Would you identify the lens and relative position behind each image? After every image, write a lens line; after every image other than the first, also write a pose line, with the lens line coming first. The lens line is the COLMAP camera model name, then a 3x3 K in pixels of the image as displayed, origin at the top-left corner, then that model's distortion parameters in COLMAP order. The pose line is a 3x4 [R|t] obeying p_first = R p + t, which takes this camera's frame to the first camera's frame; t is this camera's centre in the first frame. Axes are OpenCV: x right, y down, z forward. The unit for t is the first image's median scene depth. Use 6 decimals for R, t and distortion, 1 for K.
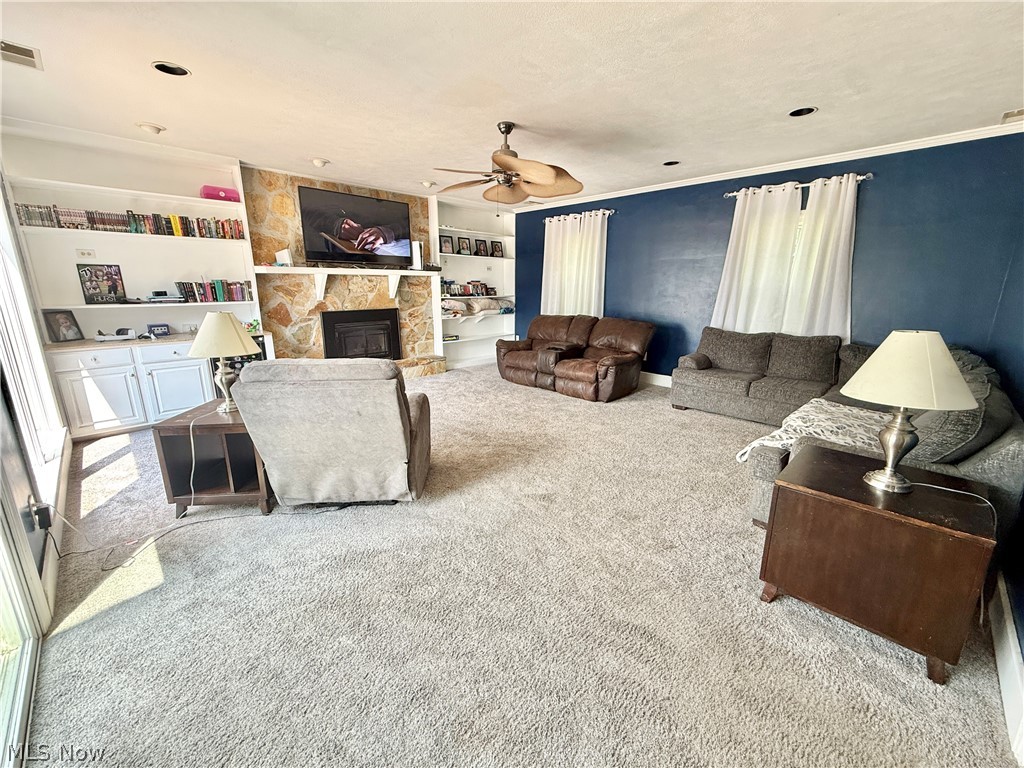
lens RADIAL K [[414.6, 0, 512.0], [0, 414.6, 384.0], [0, 0, 1]] dist [0.001546, 0.000194]
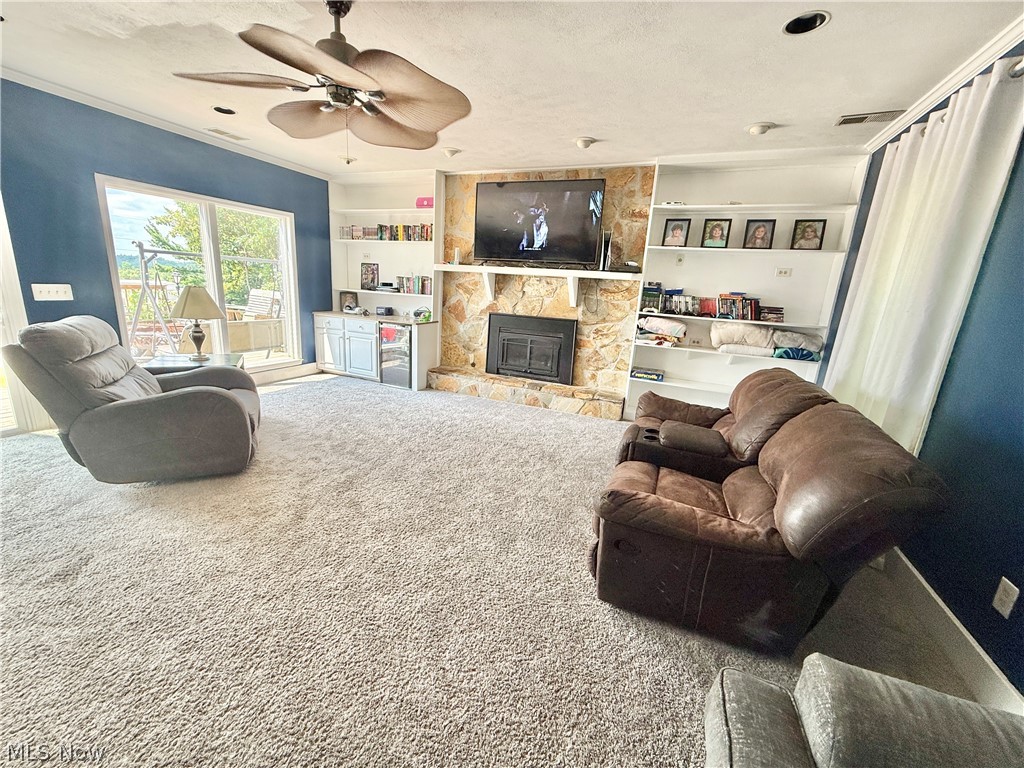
lens RADIAL K [[414.6, 0, 512.0], [0, 414.6, 384.0], [0, 0, 1]] dist [0.001546, 0.000194]
pose [[0.371434, 0.236592, -0.897809, 0.419526], [-0.274169, 0.951816, 0.137397, -0.149082], [0.887056, 0.195117, 0.418403, 0.620512]]
